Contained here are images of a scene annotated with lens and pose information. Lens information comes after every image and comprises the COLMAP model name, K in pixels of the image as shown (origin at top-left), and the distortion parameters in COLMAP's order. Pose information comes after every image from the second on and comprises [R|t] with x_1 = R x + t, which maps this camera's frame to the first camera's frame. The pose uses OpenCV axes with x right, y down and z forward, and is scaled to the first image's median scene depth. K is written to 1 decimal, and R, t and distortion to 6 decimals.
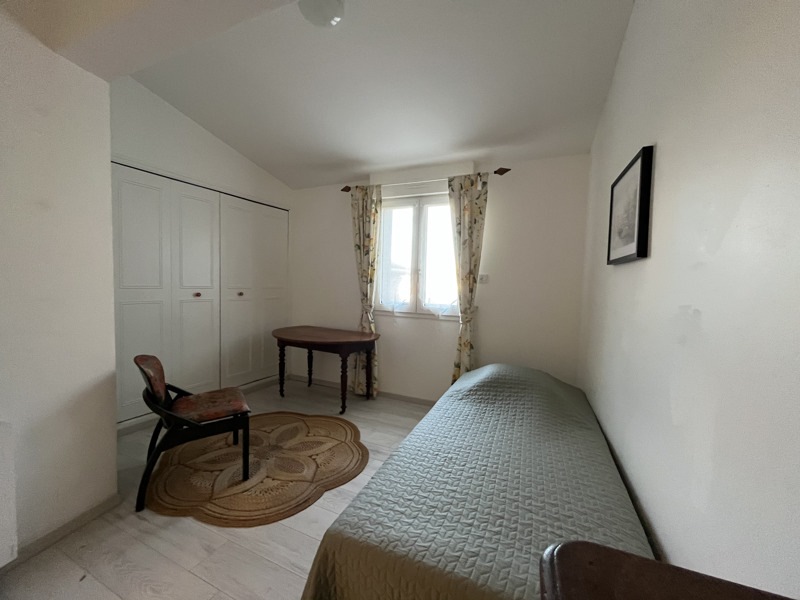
lens RADIAL K [[326.6, 0, 398.3], [0, 326.6, 300.0], [0, 0, 1]] dist [-0.002680, -0.001087]
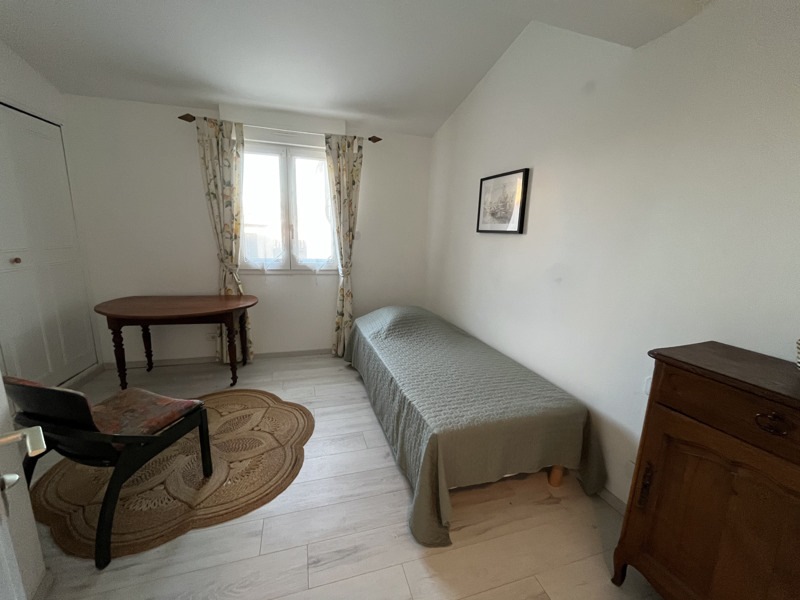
lens RADIAL K [[326.6, 0, 402.3], [0, 326.6, 300.4], [0, 0, 1]] dist [-0.002680, -0.001087]
pose [[0.745980, -0.138214, 0.651468, -0.370113], [0.021145, 0.982649, 0.184265, -0.045881], [-0.665633, -0.123683, 0.735959, 0.031774]]
